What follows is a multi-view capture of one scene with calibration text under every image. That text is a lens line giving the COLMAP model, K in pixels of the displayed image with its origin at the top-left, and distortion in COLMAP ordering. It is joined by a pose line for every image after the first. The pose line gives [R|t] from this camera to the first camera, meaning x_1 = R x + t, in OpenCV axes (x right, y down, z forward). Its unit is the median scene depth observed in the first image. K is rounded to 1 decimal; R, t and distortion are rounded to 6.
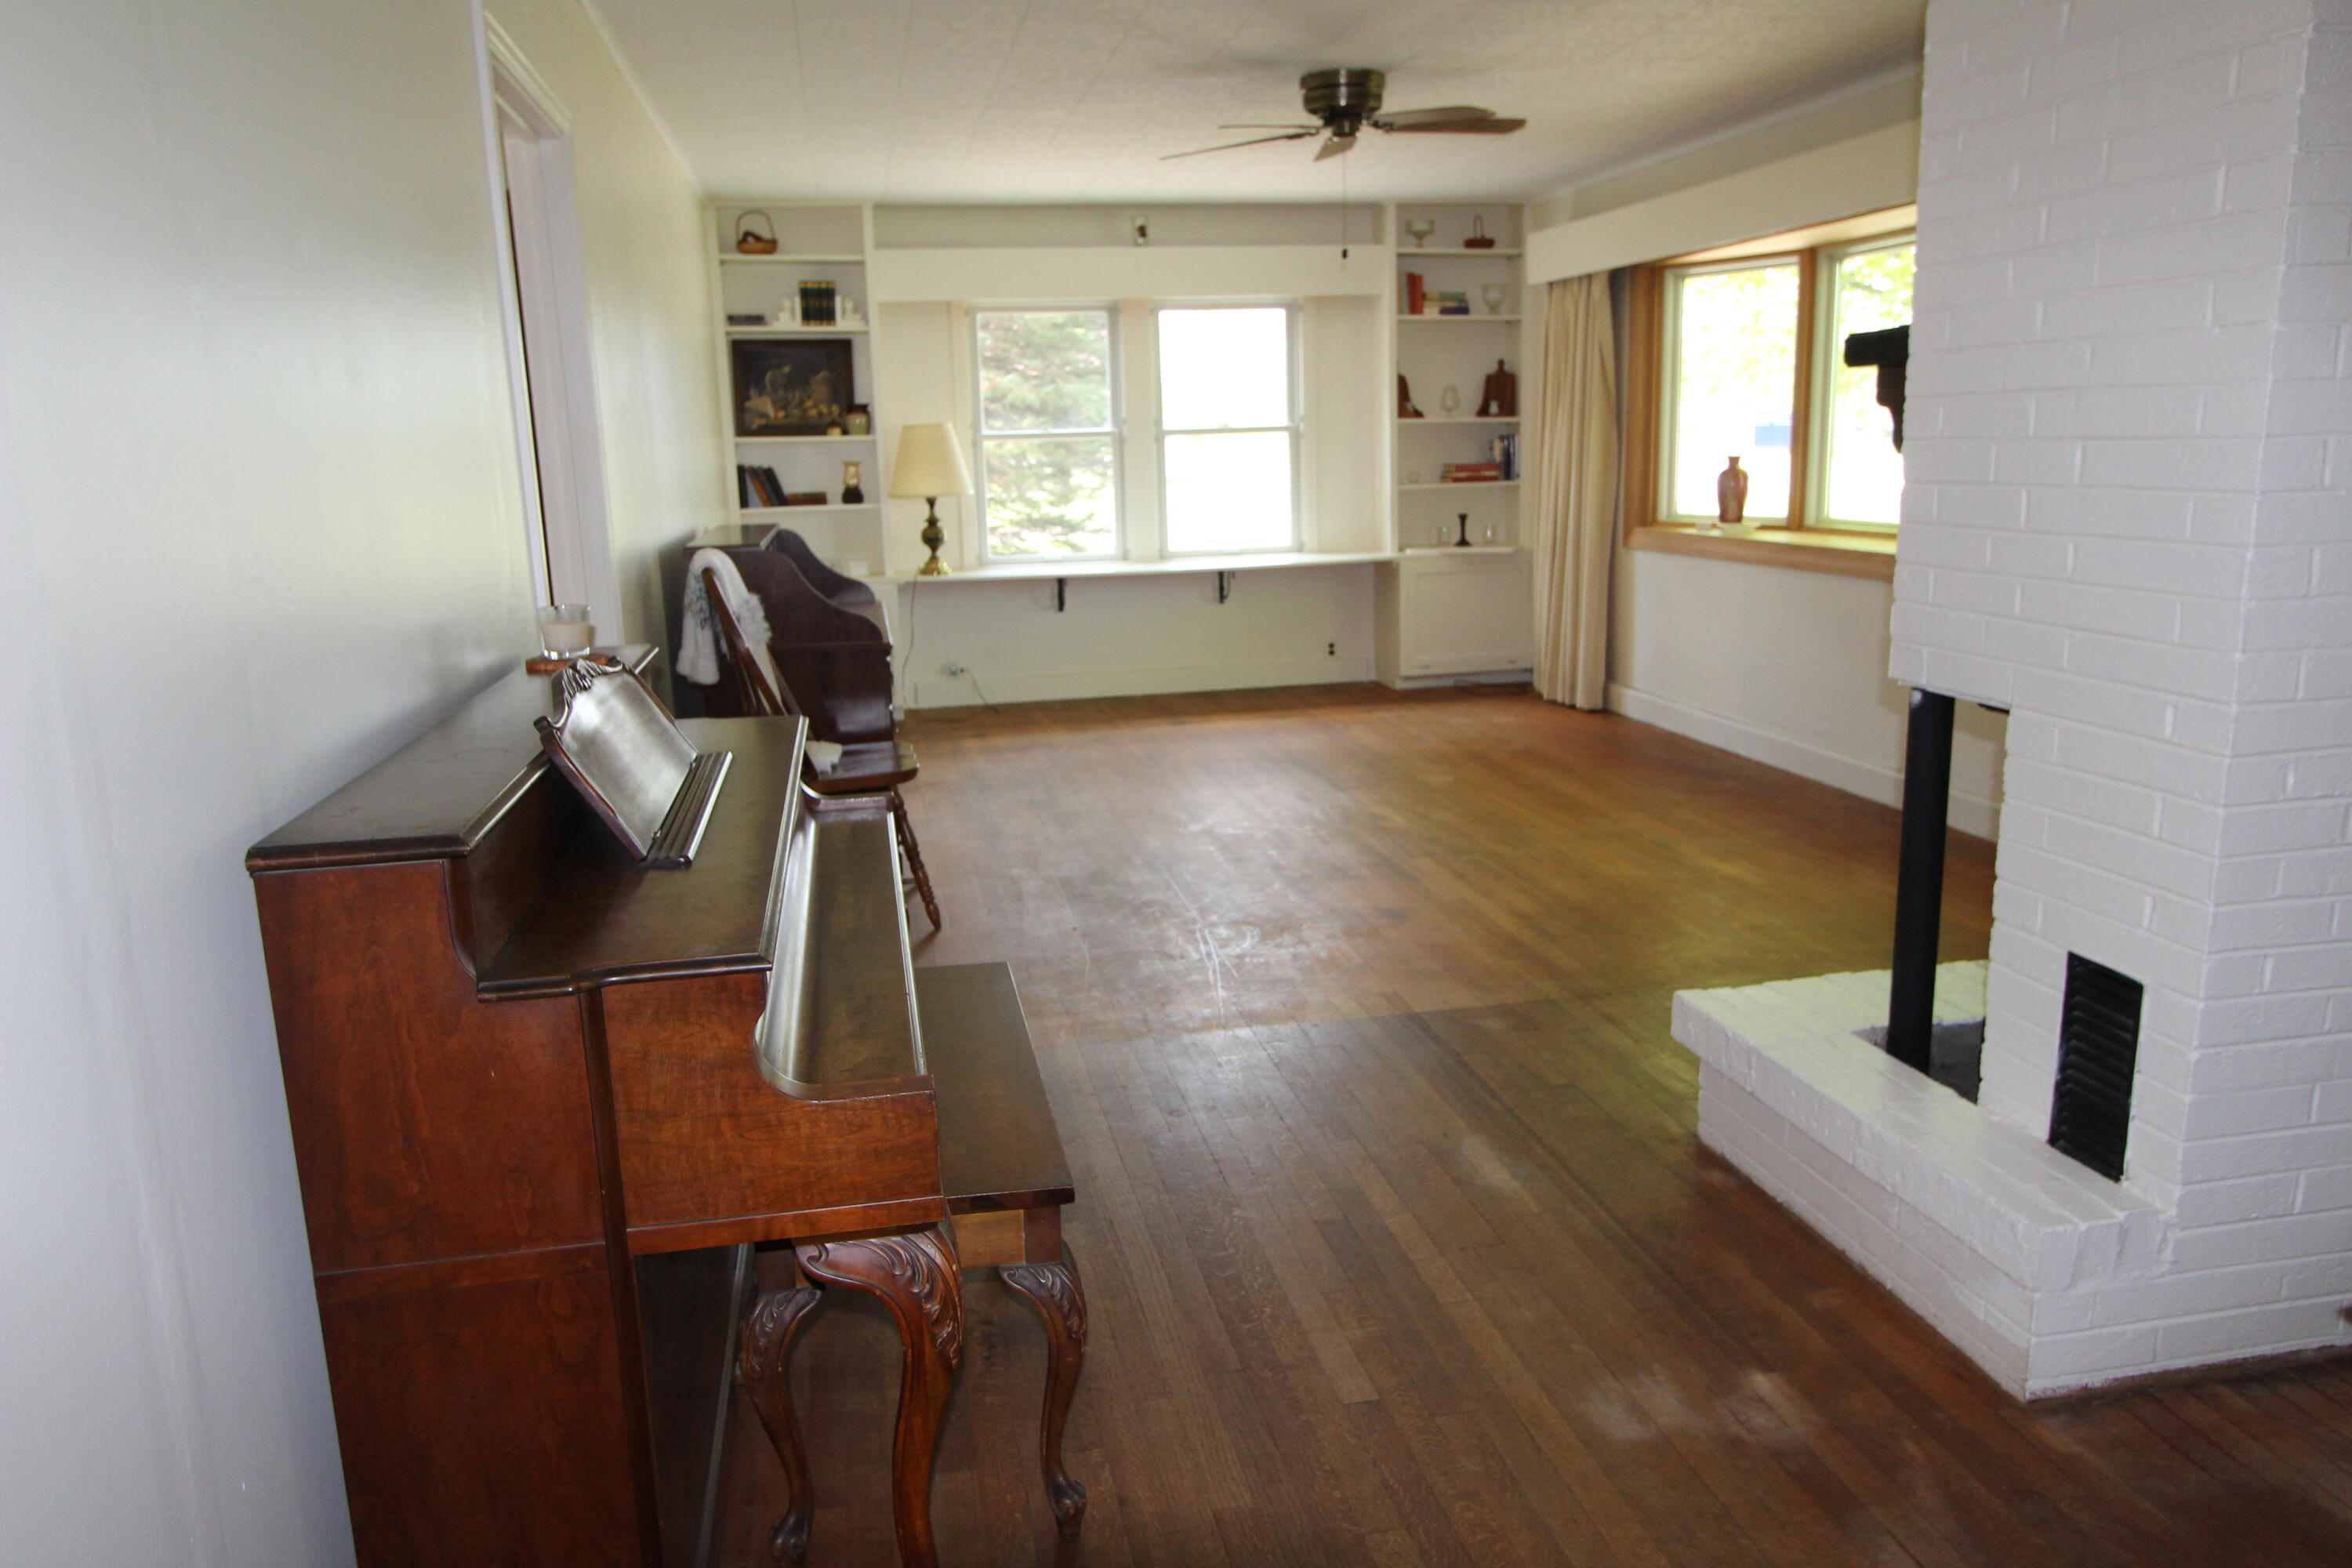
lens RADIAL K [[1645.5, 0, 1176.0], [0, 1645.5, 784.0], [0, 0, 1]] dist [-0.026492, 0.003820]
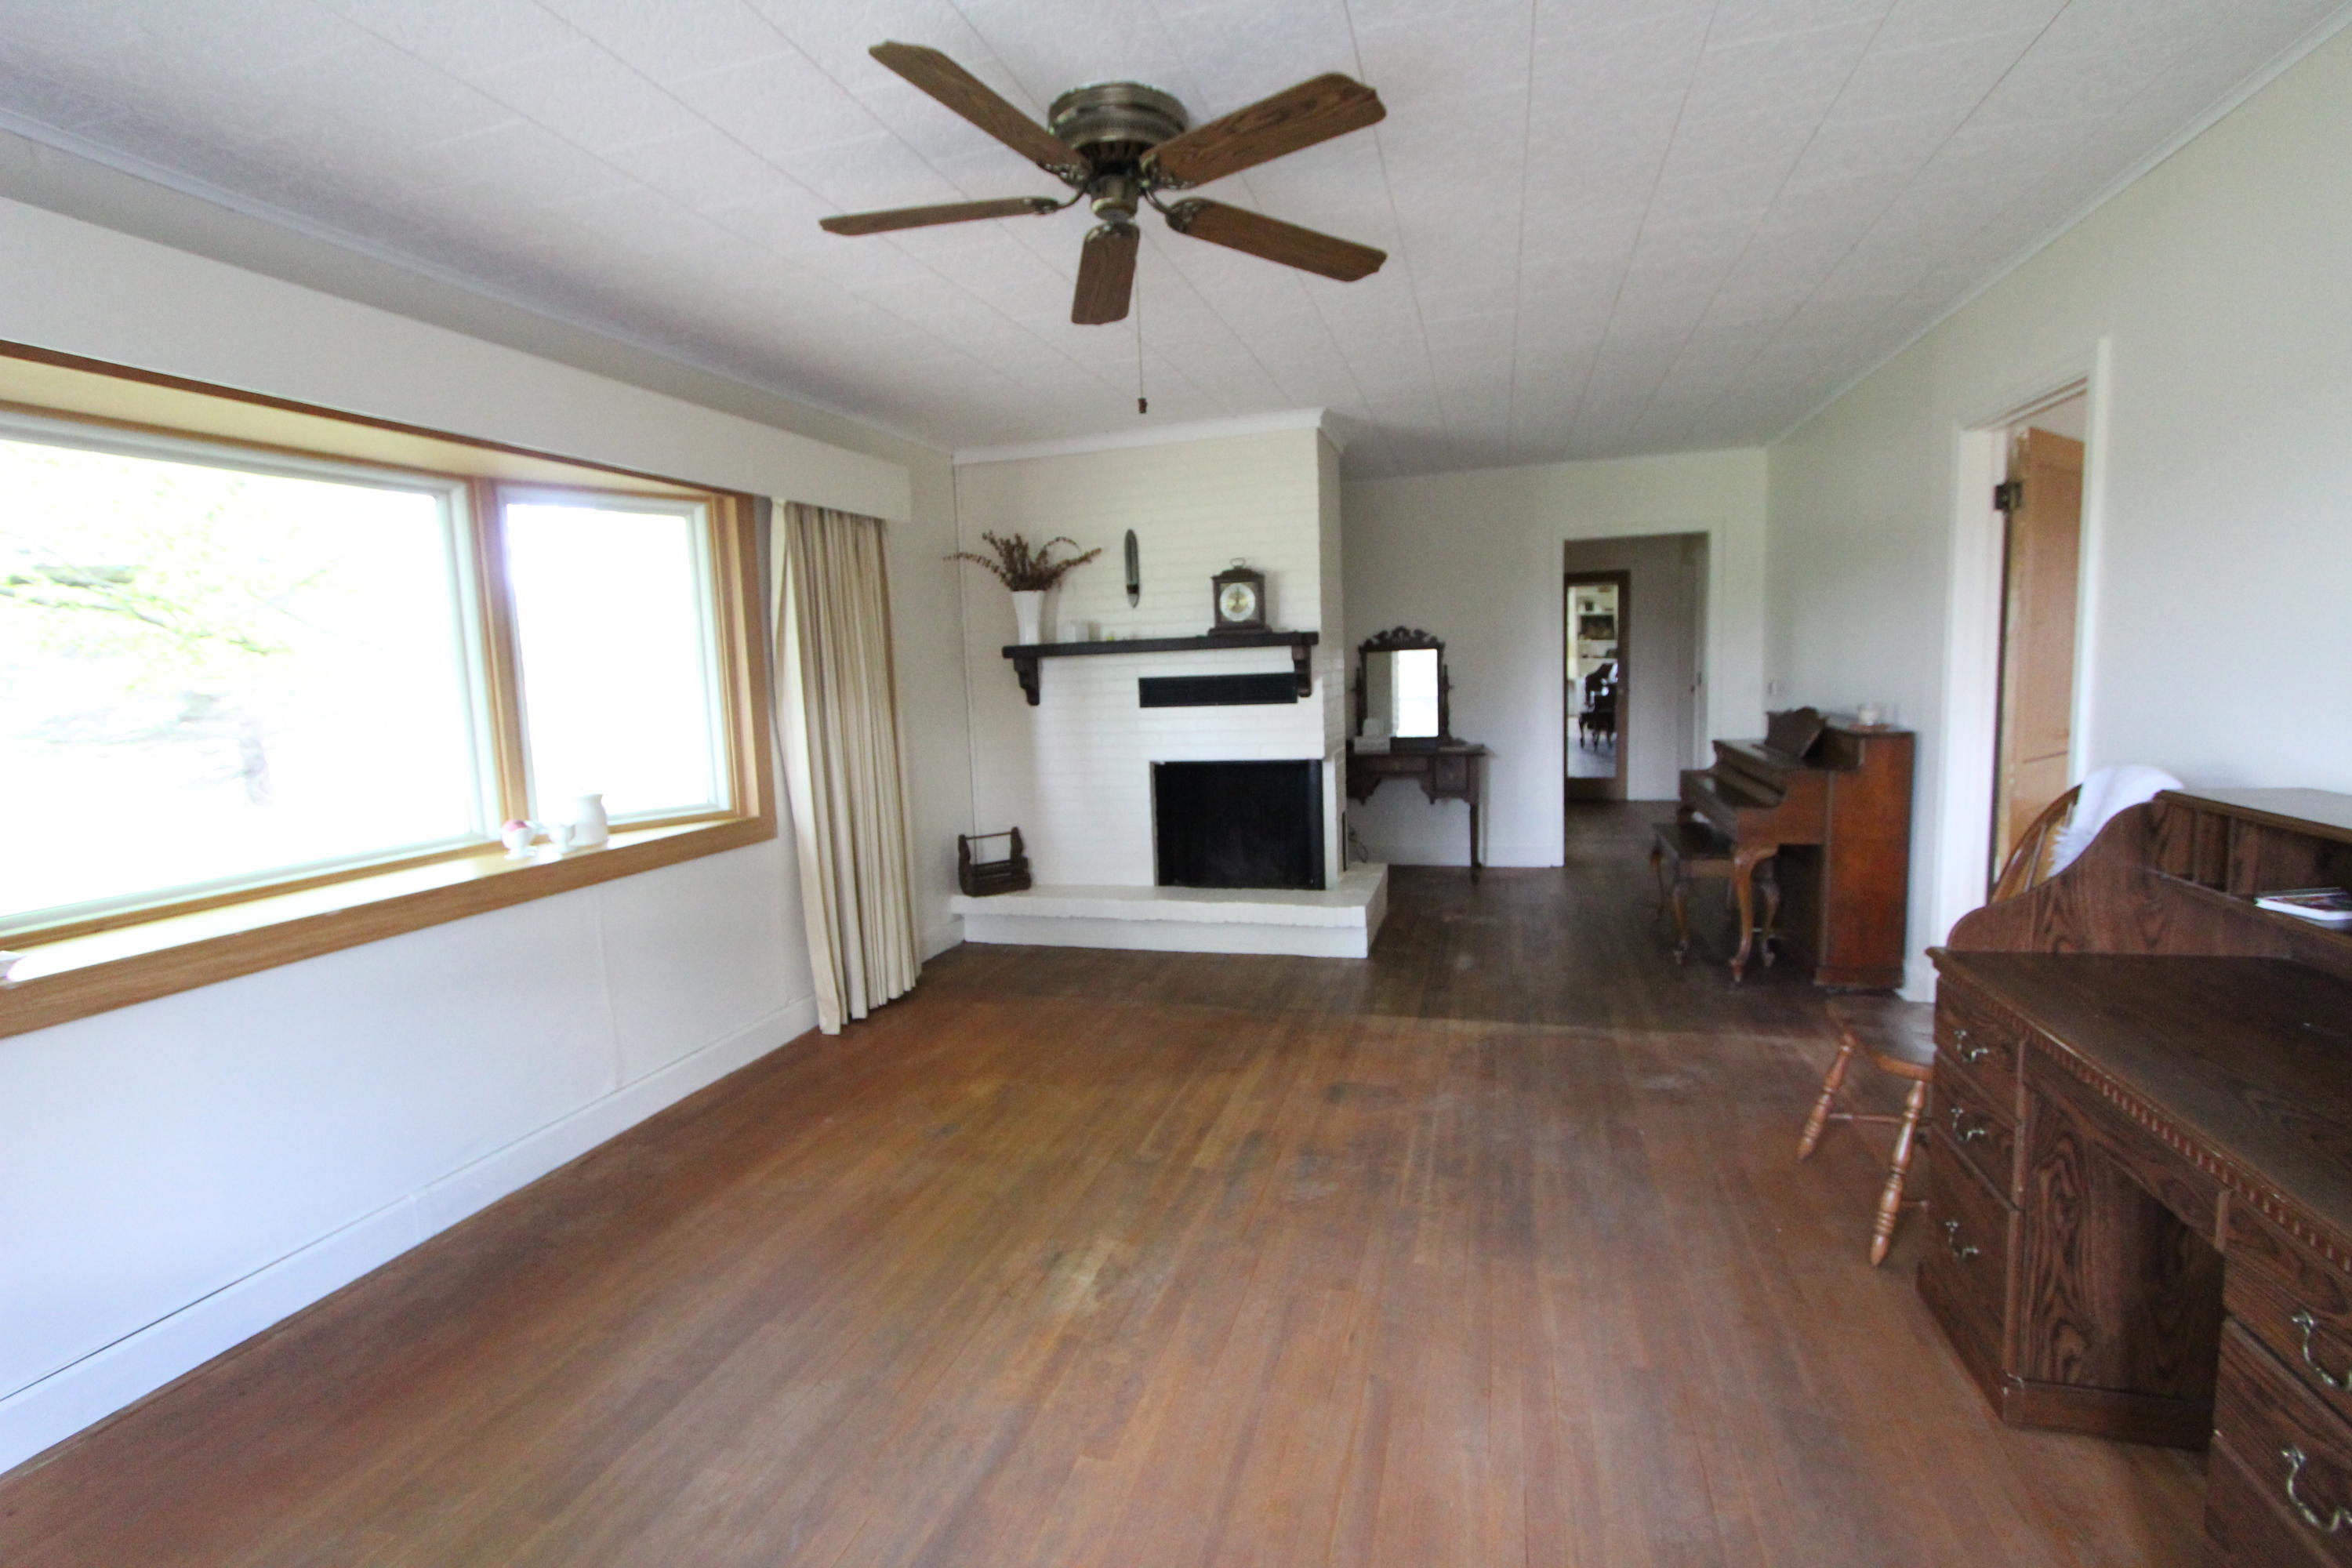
lens RADIAL K [[1092.6, 0, 1159.5], [0, 1092.6, 790.3], [0, 0, 1]] dist [-0.022566, 0.005078]
pose [[-0.875916, 0.008259, 0.482394, -0.074030], [0.163820, 0.945542, 0.281270, -0.206144], [-0.453801, 0.325394, -0.829568, 0.964407]]
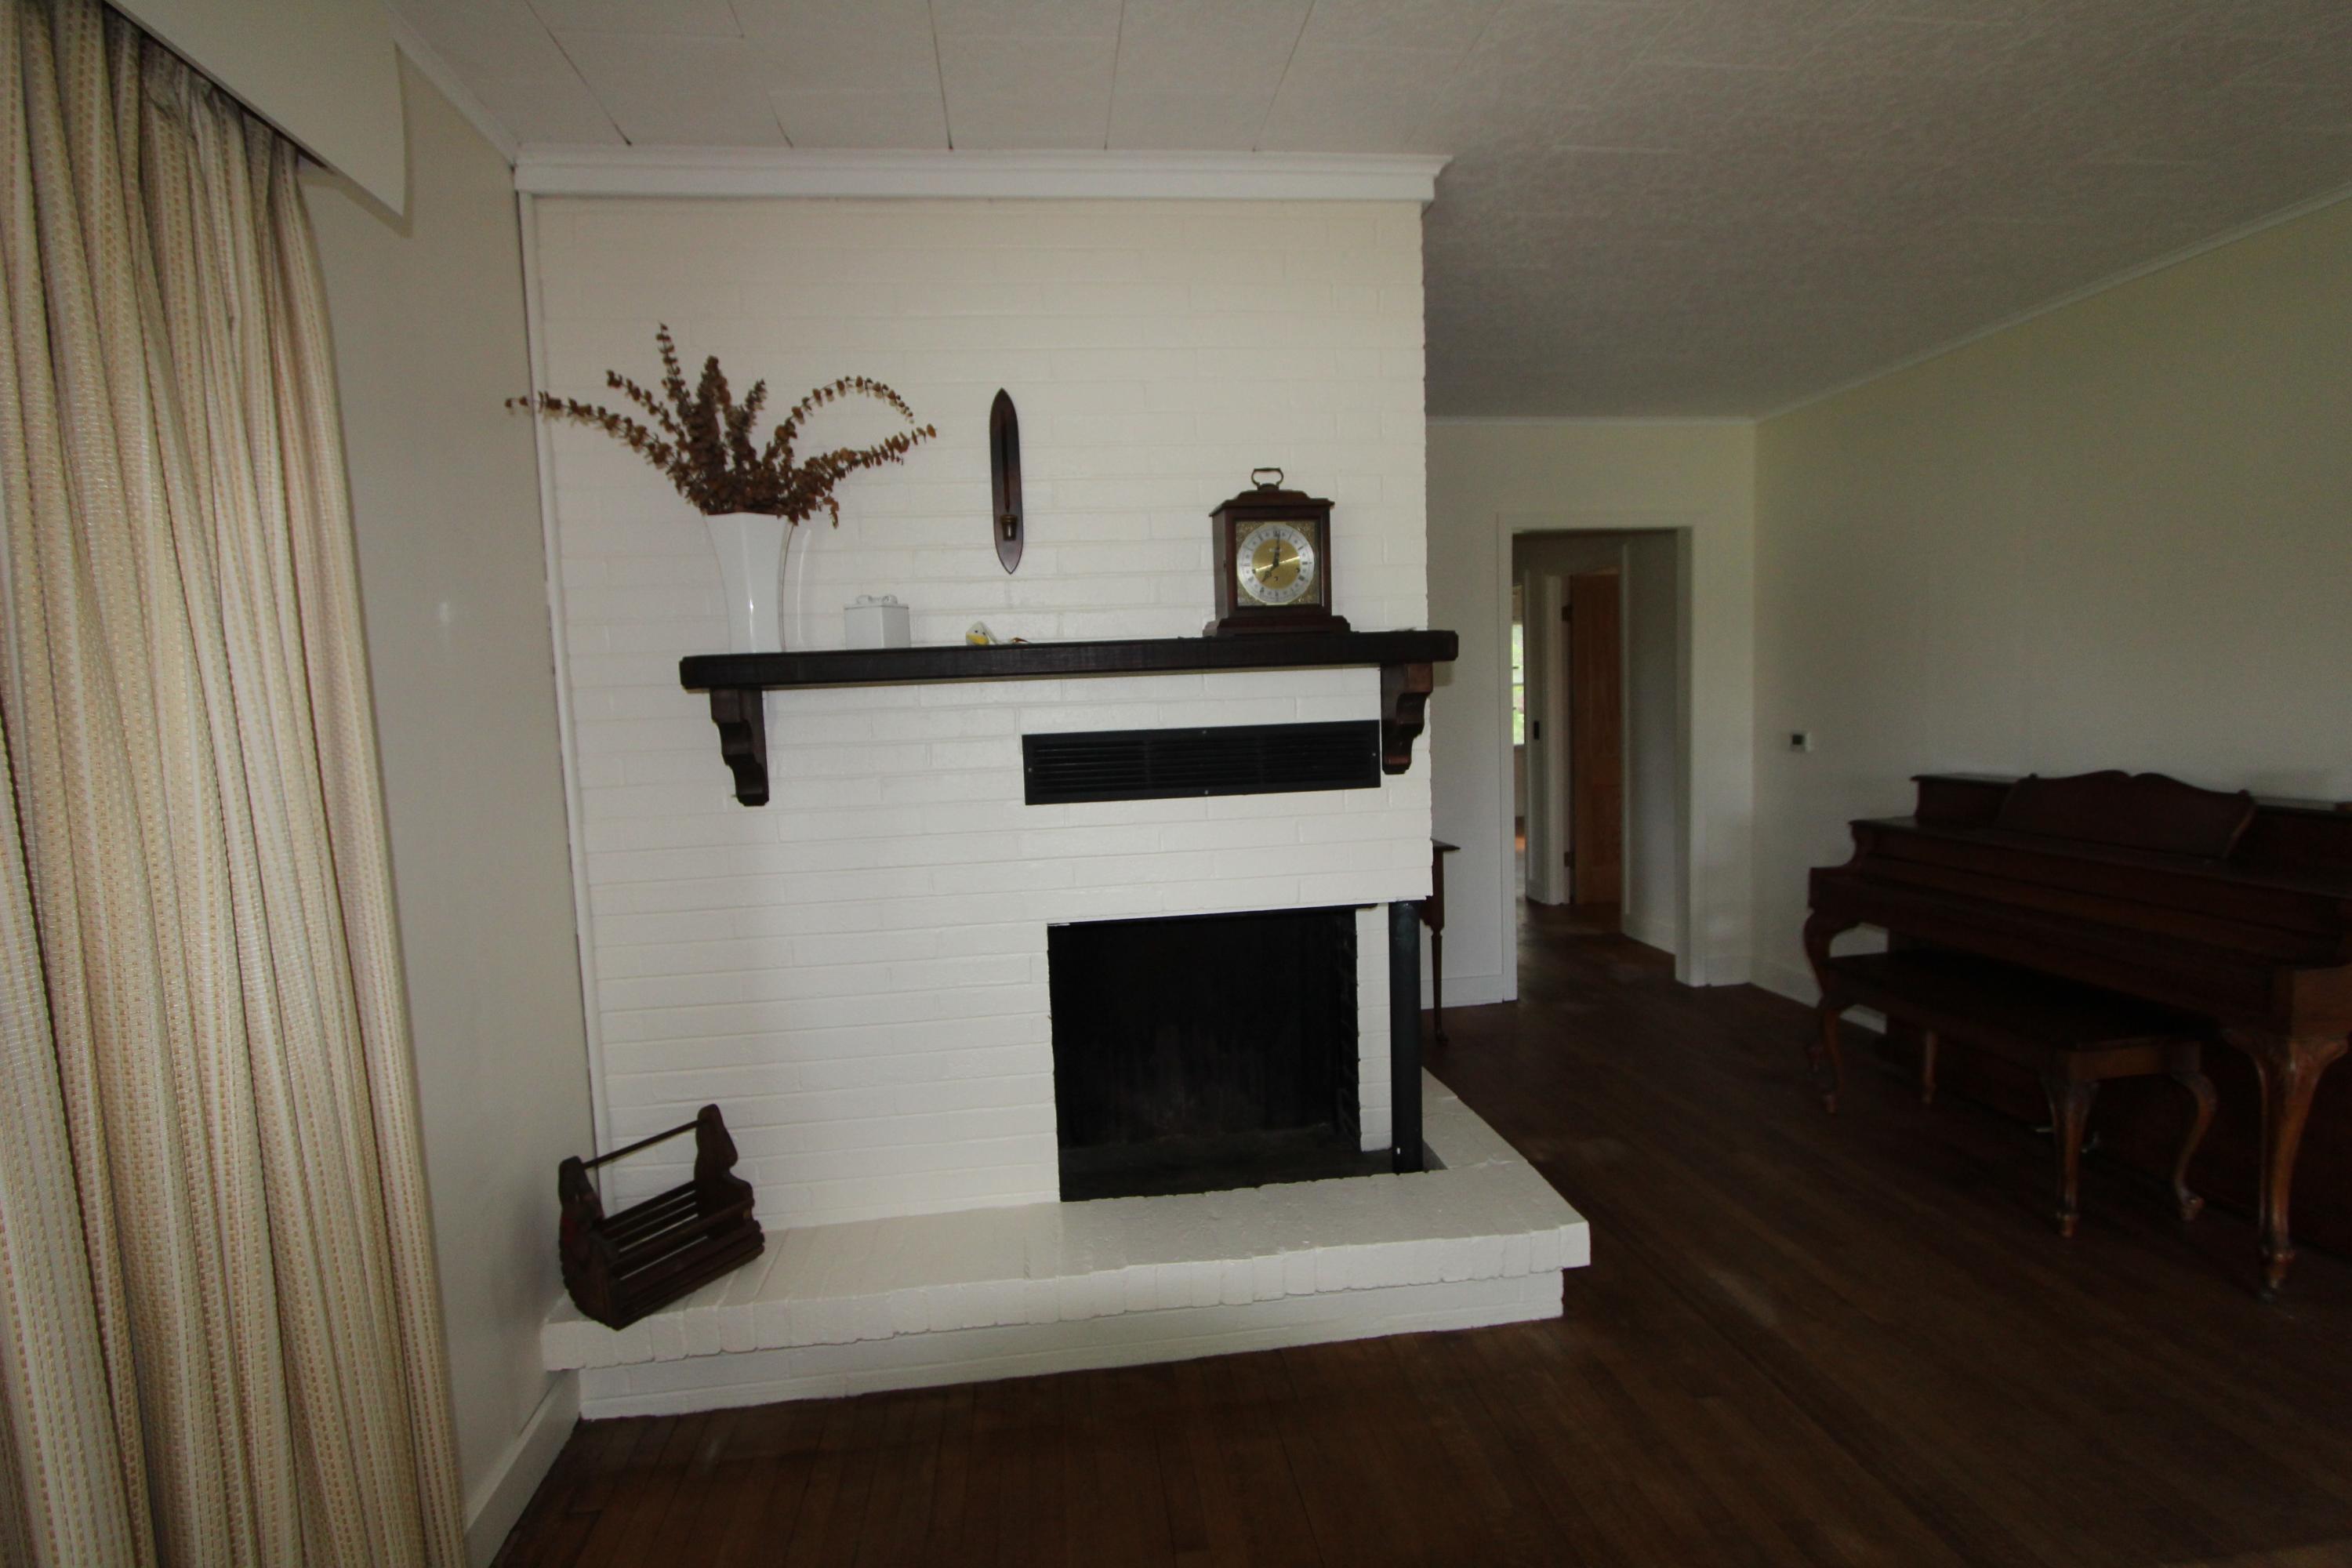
lens RADIAL K [[1092.6, 0, 1159.5], [0, 1092.6, 790.3], [0, 0, 1]] dist [-0.022566, 0.005078]
pose [[-0.994591, 0.060607, 0.084352, 0.207133], [0.082519, 0.954269, 0.287333, -0.150159], [-0.063080, 0.292740, -0.954109, 0.663402]]
